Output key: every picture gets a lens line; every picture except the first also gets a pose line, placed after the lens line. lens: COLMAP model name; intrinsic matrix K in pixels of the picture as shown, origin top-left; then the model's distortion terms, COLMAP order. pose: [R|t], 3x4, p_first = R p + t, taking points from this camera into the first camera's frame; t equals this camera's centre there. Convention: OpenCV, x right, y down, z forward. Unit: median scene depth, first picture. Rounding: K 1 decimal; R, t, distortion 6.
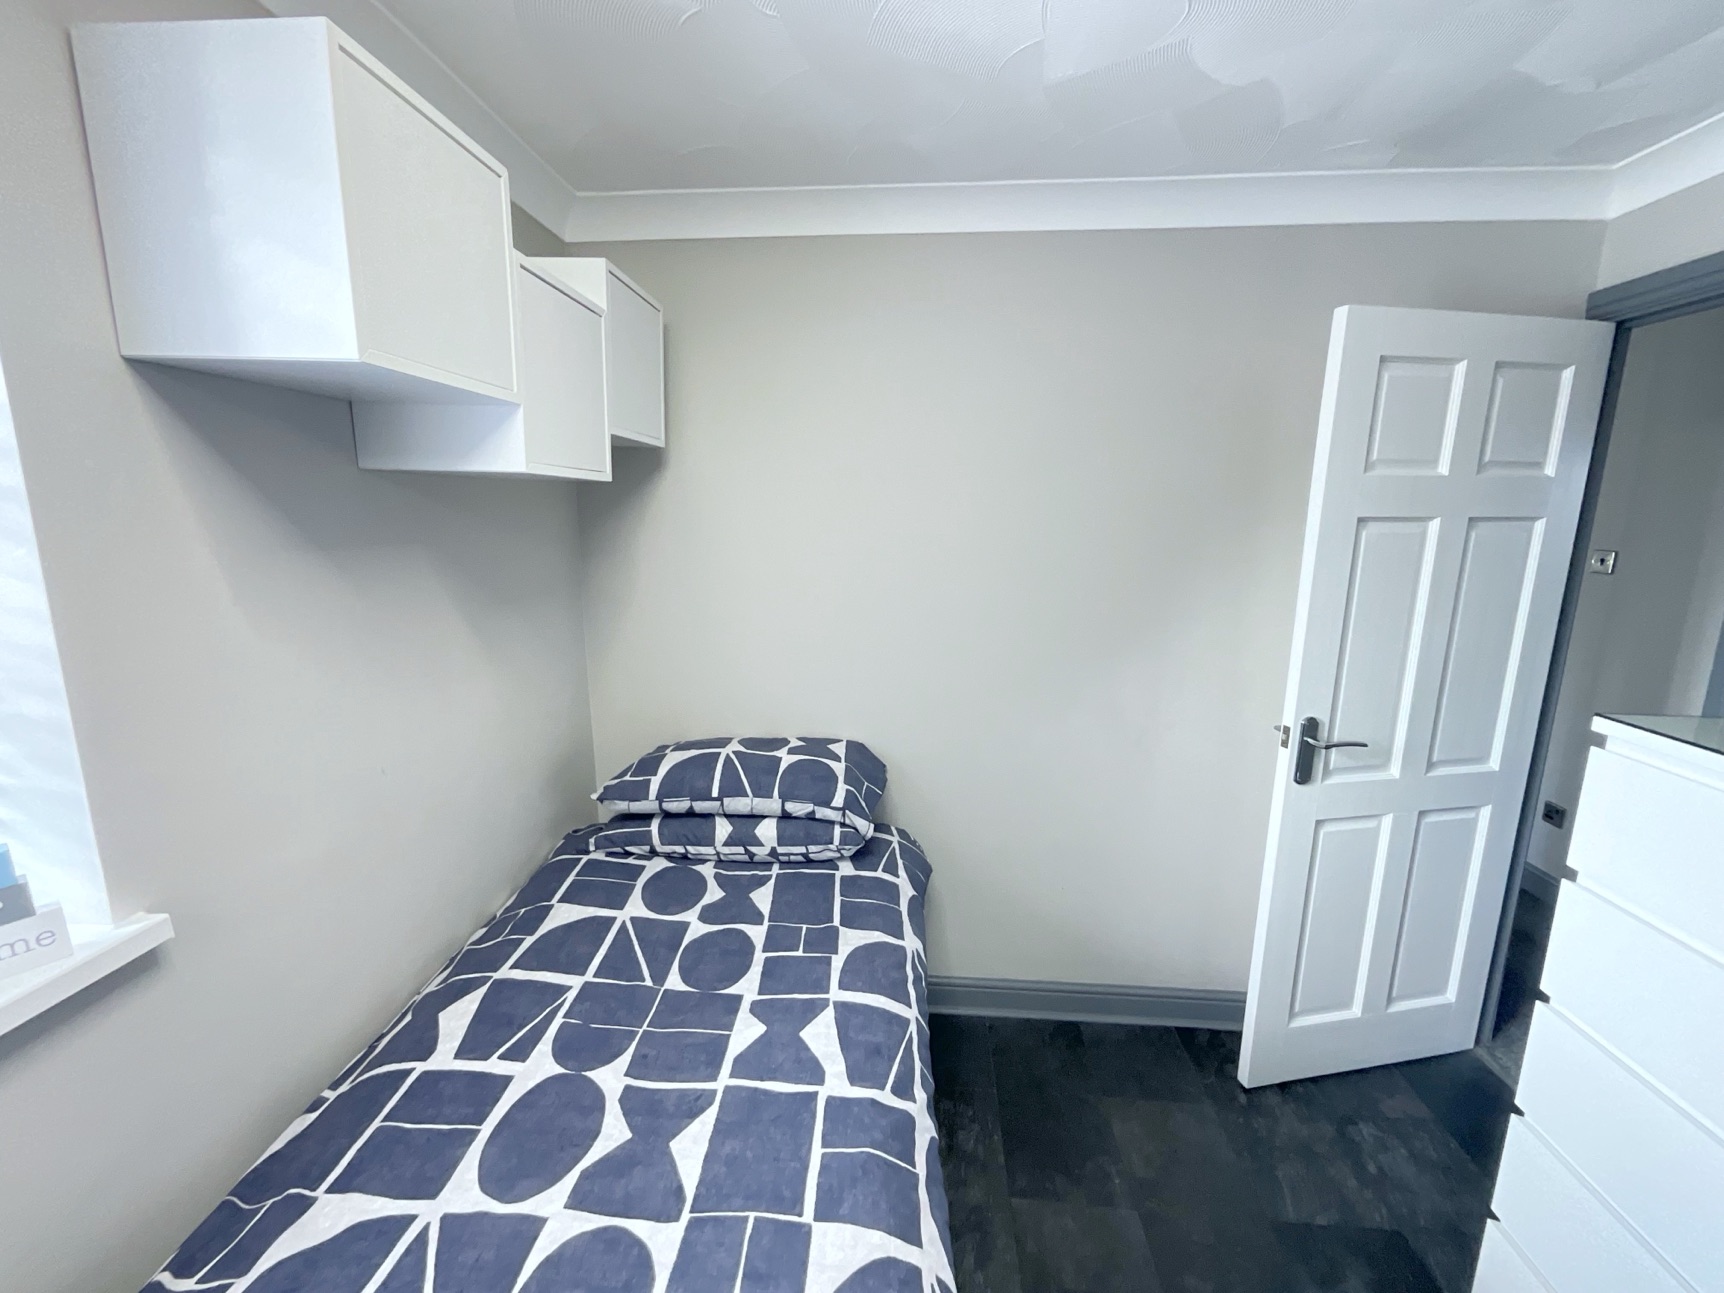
lens RADIAL K [[701.8, 0, 860.9], [0, 701.8, 644.6], [0, 0, 1]] dist [-0.002251, 0.000487]
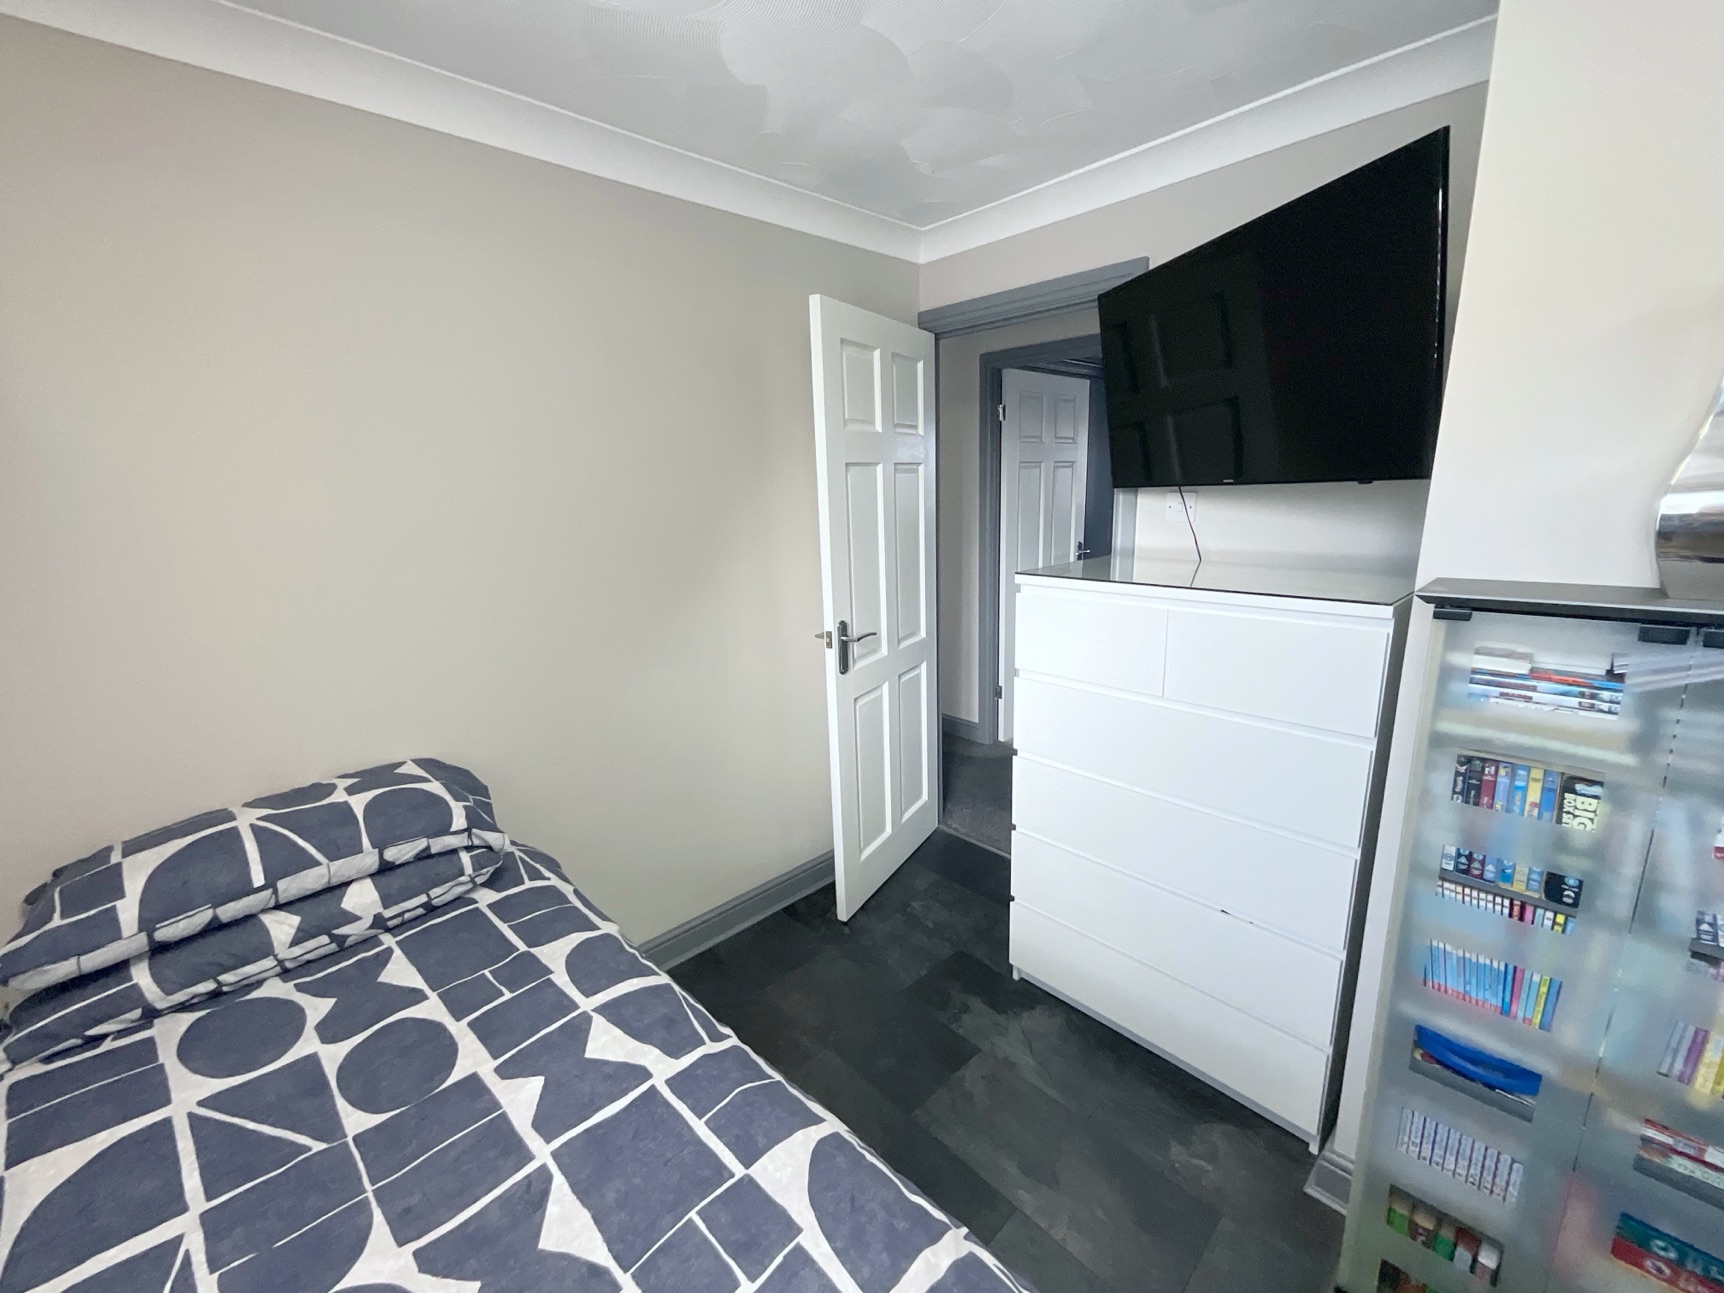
lens RADIAL K [[701.8, 0, 860.9], [0, 701.8, 644.6], [0, 0, 1]] dist [-0.002251, 0.000487]
pose [[0.667992, -0.197207, 0.717563, -0.265395], [0.175253, 0.978816, 0.105860, 0.016424], [-0.723238, 0.055041, 0.688402, 0.089239]]
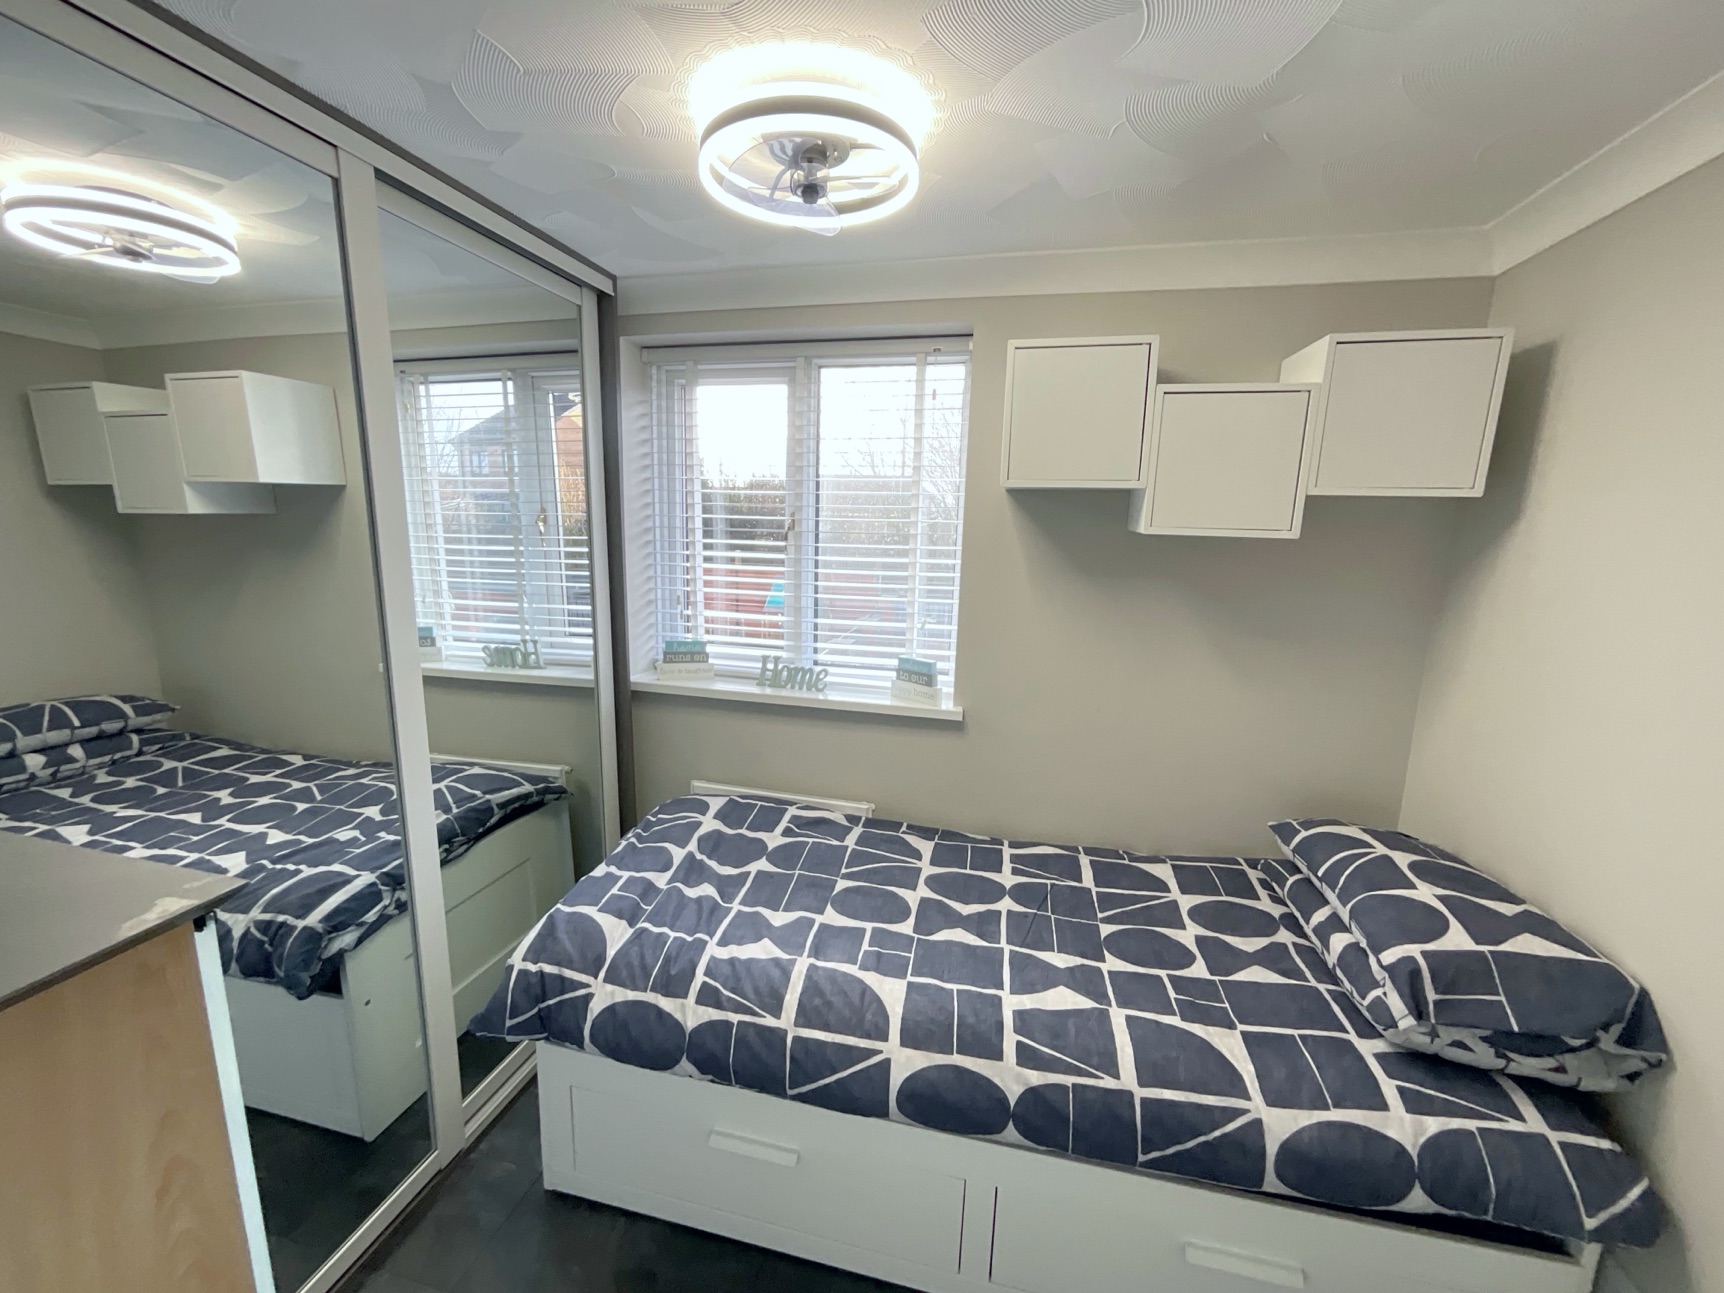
lens RADIAL K [[686.0, 0, 862.0], [0, 686.0, 646.5], [0, 0, 1]] dist [-0.000425, 0.000083]
pose [[-0.164366, 0.162870, -0.972860, 0.727855], [-0.209879, 0.957916, 0.195828, -0.124288], [0.963813, 0.236370, -0.123266, 0.466347]]
